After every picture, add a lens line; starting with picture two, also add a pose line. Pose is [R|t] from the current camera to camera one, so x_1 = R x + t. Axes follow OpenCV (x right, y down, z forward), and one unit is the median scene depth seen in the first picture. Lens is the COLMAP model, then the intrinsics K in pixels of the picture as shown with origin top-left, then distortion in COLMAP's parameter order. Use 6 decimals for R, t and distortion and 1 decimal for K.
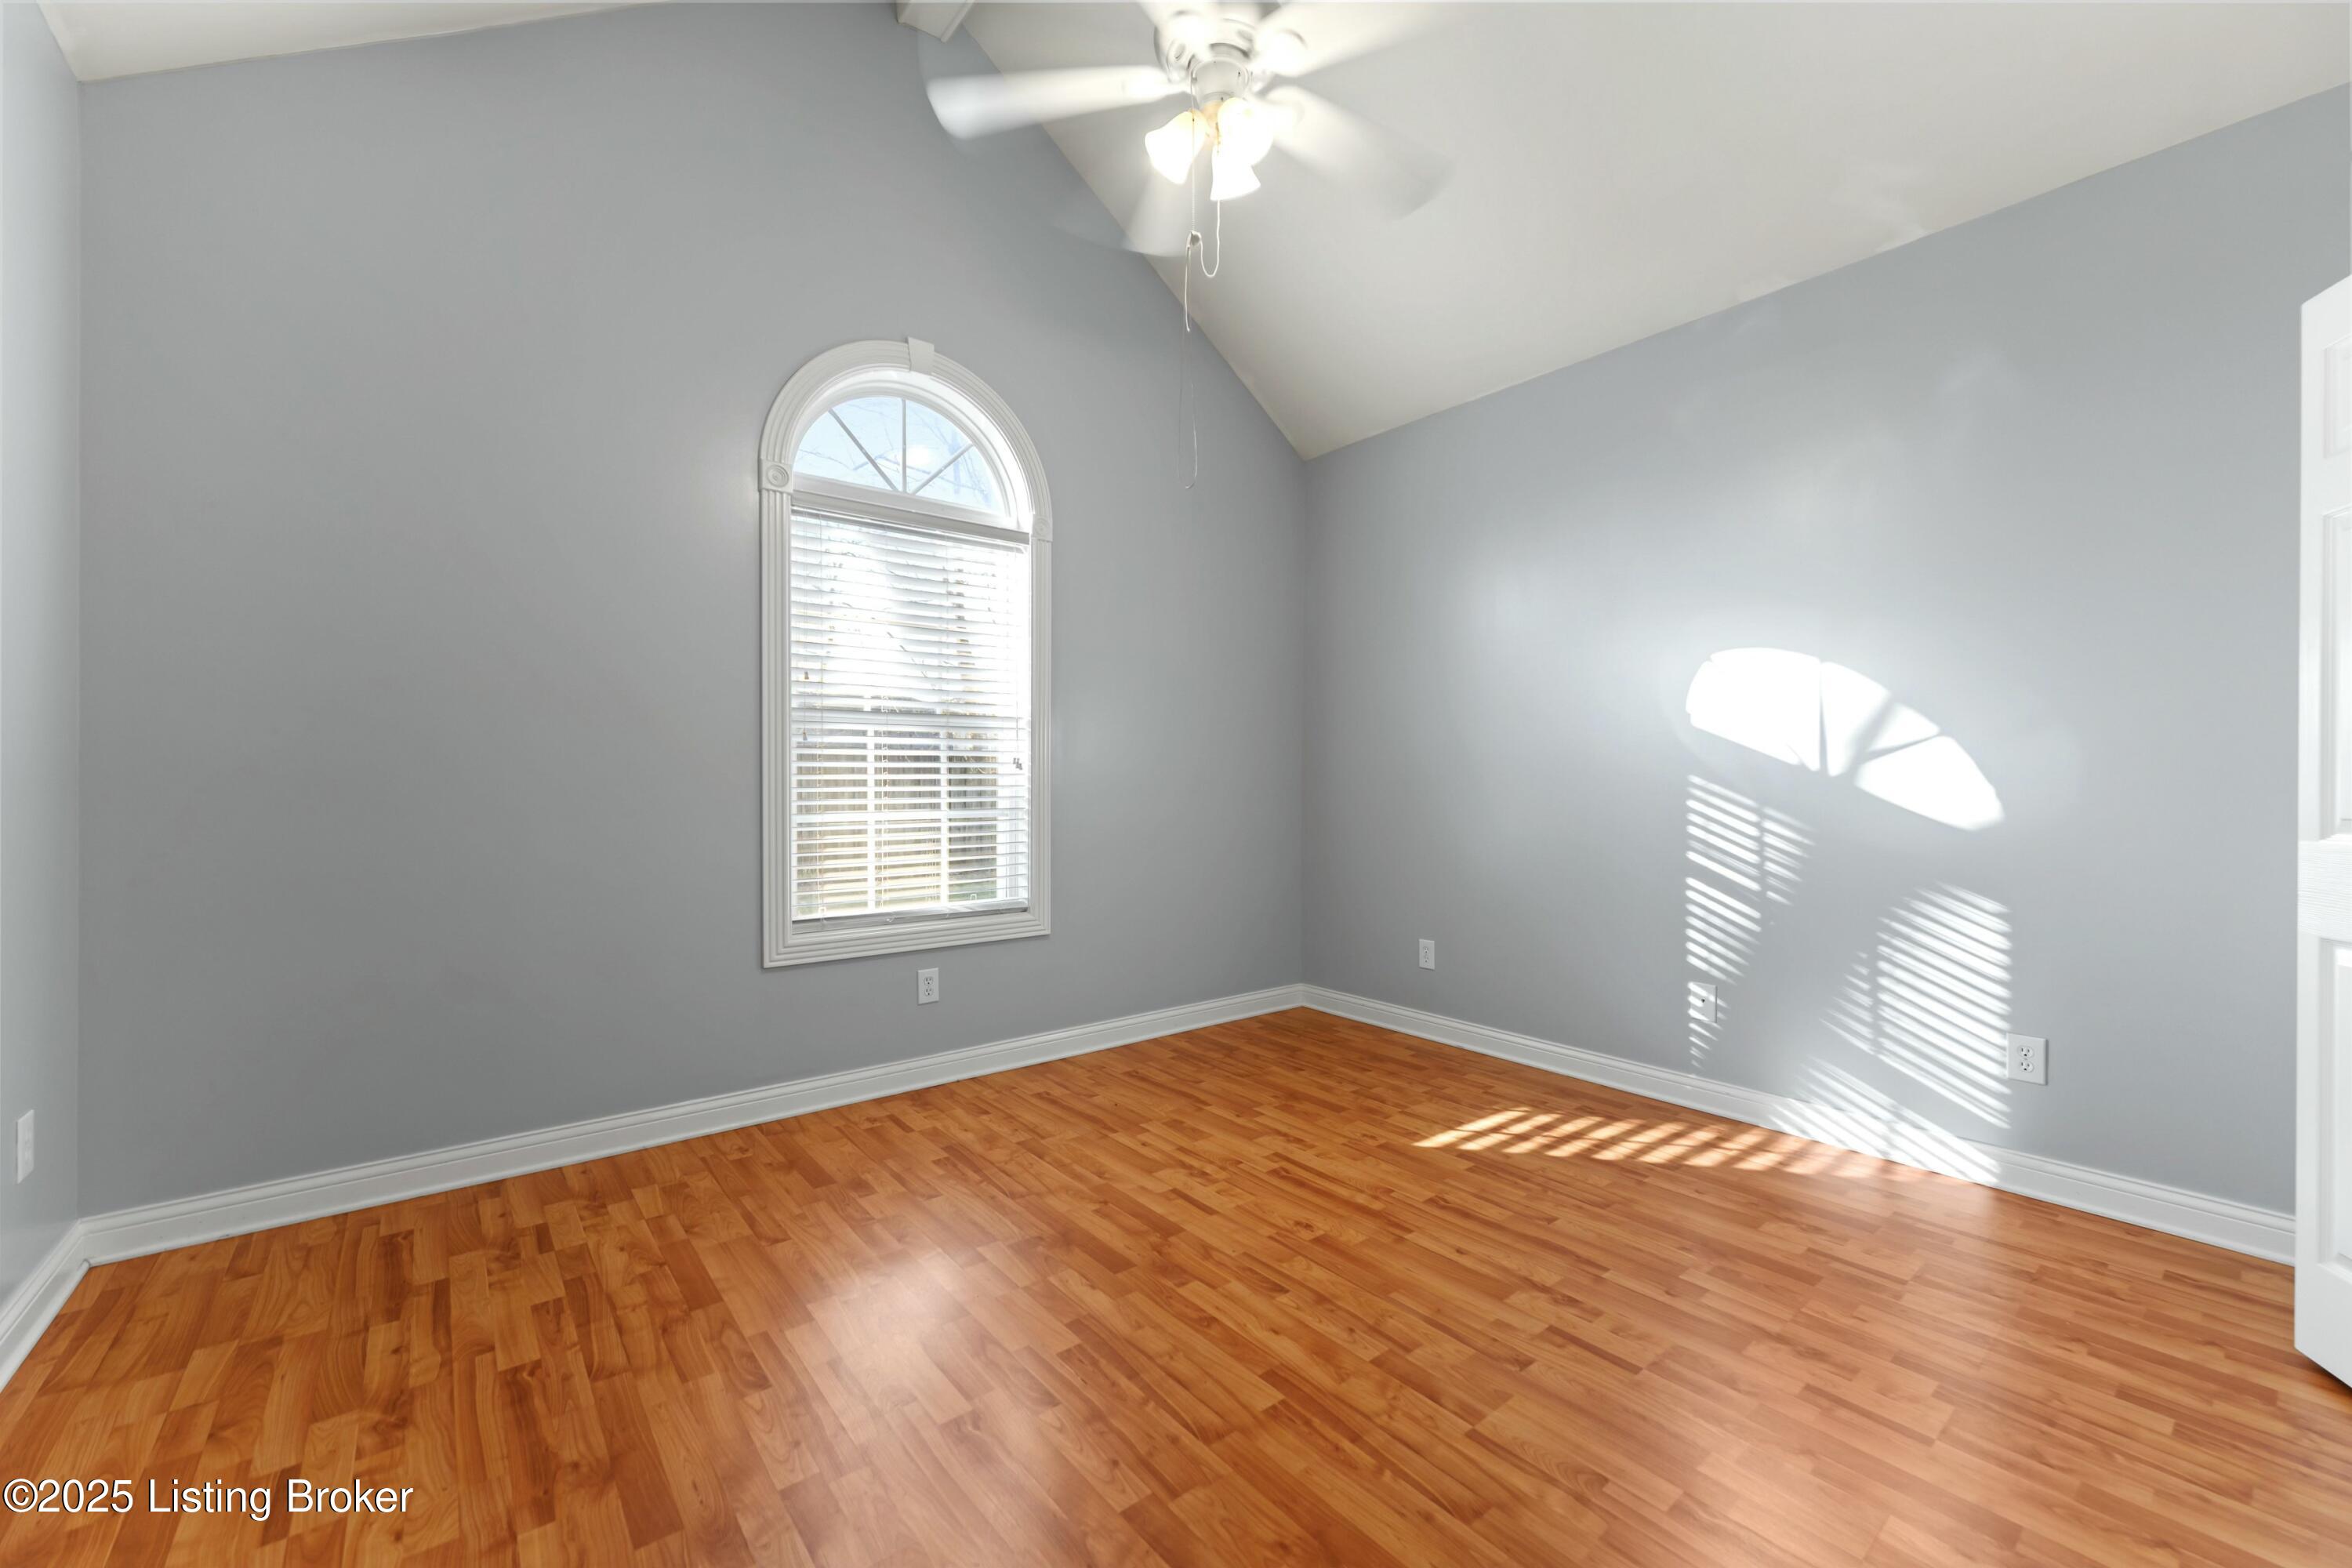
lens RADIAL K [[921.5, 0, 1175.0], [0, 921.5, 781.0], [0, 0, 1]] dist [0.004289, 0.000518]
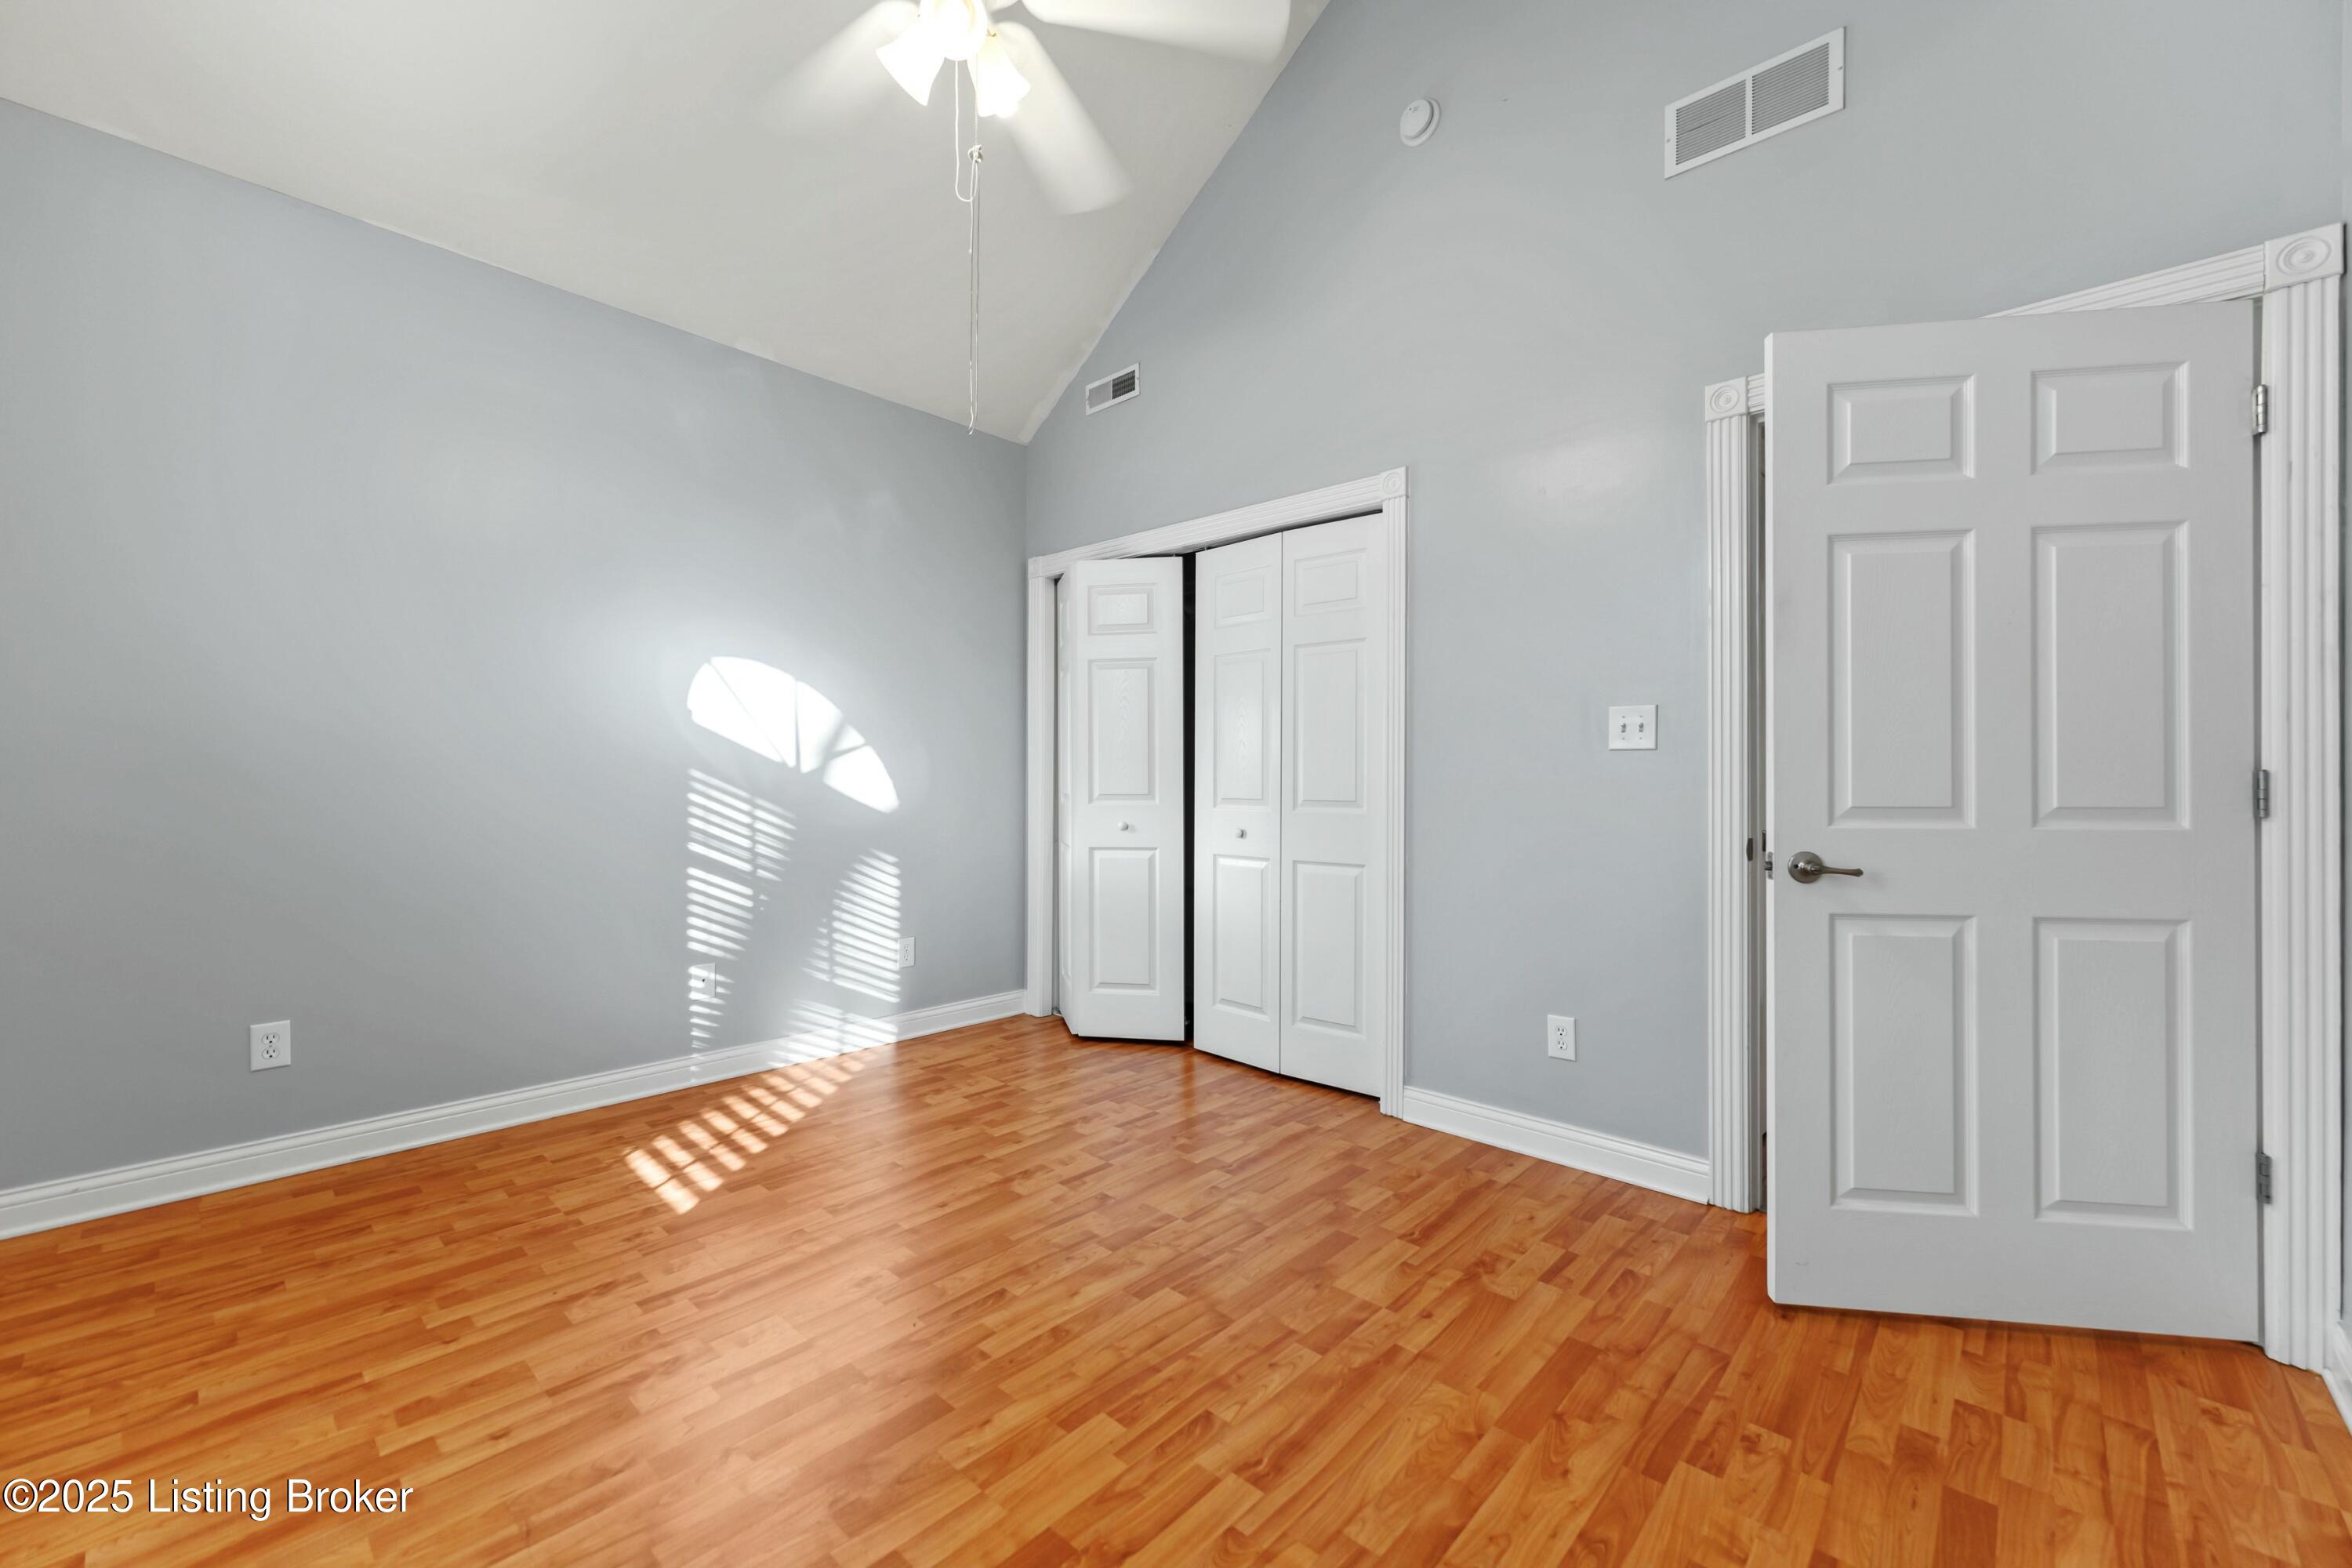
lens RADIAL K [[921.5, 0, 1193.5], [0, 921.5, 782.8], [0, 0, 1]] dist [0.004289, 0.000518]
pose [[-0.150841, -0.003136, 0.988553, -0.598065], [-0.011095, 0.999937, 0.001480, 0.001212], [-0.988496, -0.010744, -0.150866, 0.638449]]
